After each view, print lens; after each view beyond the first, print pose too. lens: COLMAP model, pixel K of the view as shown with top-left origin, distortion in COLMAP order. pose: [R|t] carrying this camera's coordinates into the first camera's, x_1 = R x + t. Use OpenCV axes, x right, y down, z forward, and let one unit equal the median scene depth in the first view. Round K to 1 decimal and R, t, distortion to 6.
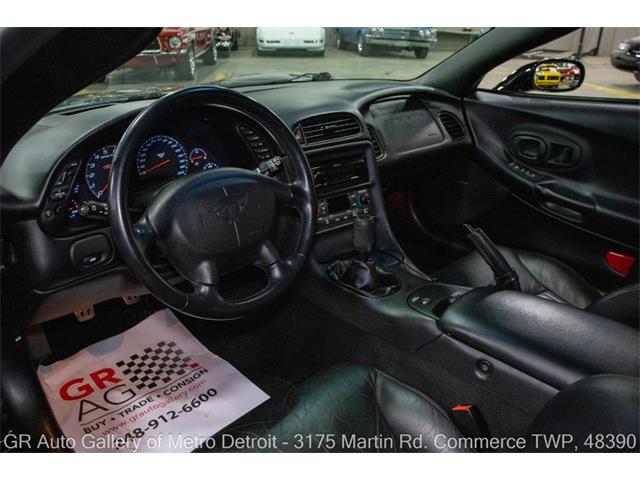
lens RADIAL K [[575.5, 0, 322.3], [0, 575.5, 230.9], [0, 0, 1]] dist [-0.105855, 0.004785]
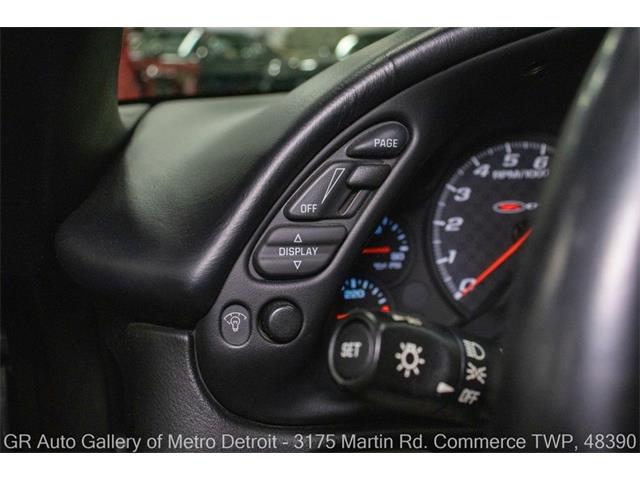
lens RADIAL K [[687.6, 0, 320.0], [0, 687.6, 240.0], [0, 0, 1]] dist [-0.005333, 0.001415]
pose [[0.811497, 0.152521, -0.564101, -0.214414], [-0.236784, 0.968361, -0.078805, -0.036202], [0.534234, 0.197520, 0.821937, 0.552682]]
